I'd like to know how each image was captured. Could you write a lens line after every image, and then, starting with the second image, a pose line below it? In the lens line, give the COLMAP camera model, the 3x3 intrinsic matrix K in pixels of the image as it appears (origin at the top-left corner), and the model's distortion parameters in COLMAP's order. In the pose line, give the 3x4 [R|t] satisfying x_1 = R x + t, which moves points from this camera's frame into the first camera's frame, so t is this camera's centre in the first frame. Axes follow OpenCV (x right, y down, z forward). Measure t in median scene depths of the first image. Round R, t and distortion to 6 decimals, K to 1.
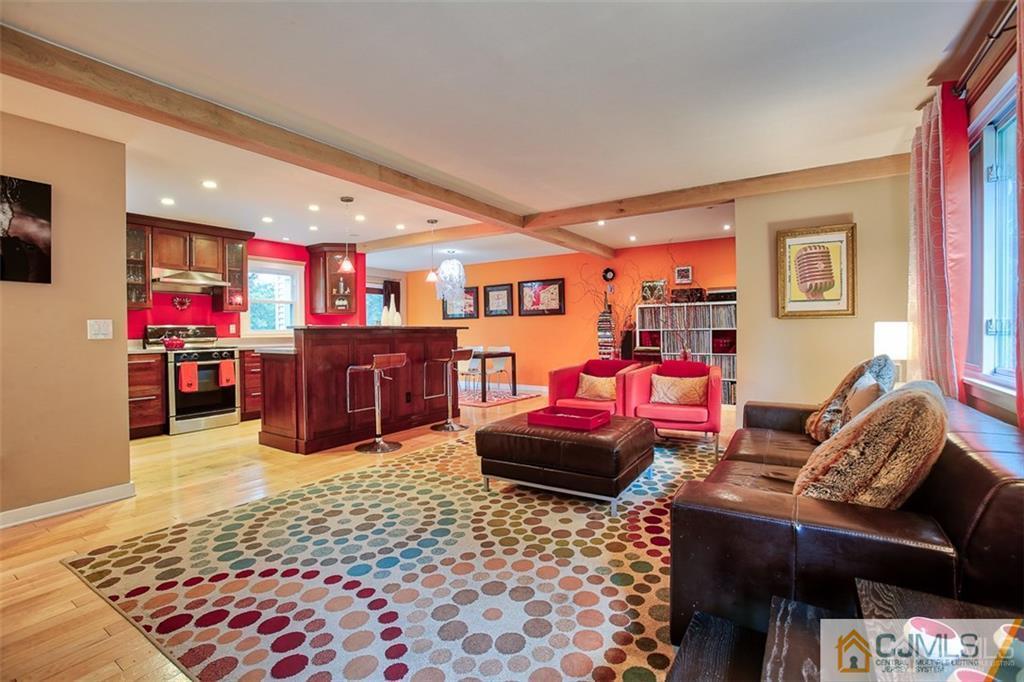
lens RADIAL K [[464.0, 0, 519.6], [0, 464.0, 331.9], [0, 0, 1]] dist [-0.059501, 0.012287]
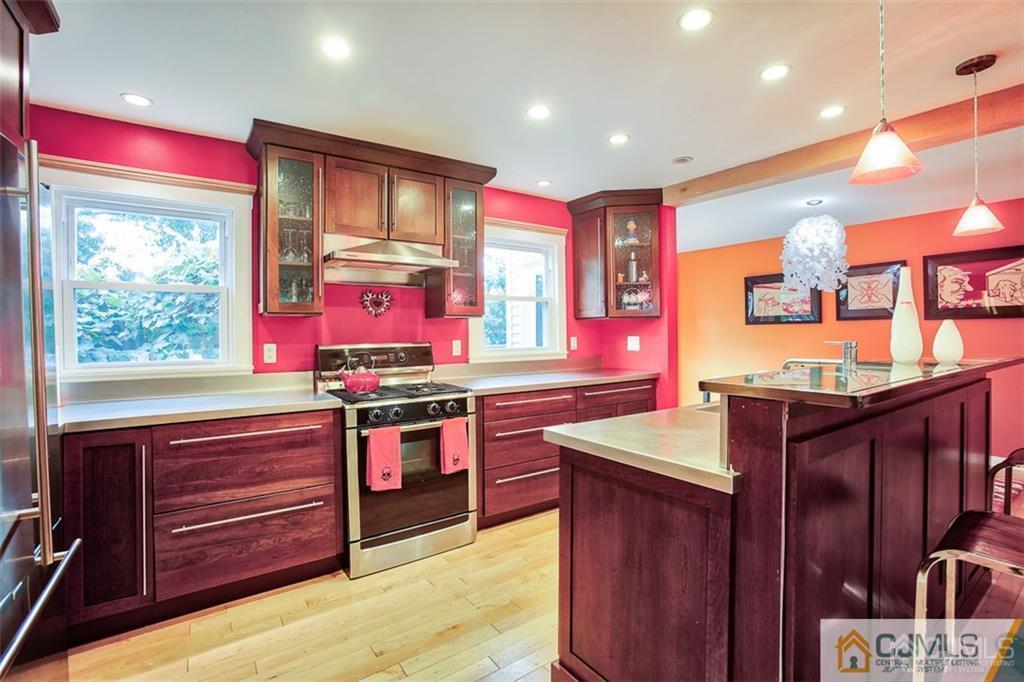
lens RADIAL K [[464.0, 0, 516.4], [0, 464.0, 332.7], [0, 0, 1]] dist [-0.059501, 0.012287]
pose [[0.927335, 0.004216, -0.374207, -0.587349], [-0.003163, 0.999989, 0.003429, -0.046028], [0.374218, -0.001996, 0.927339, 0.833111]]
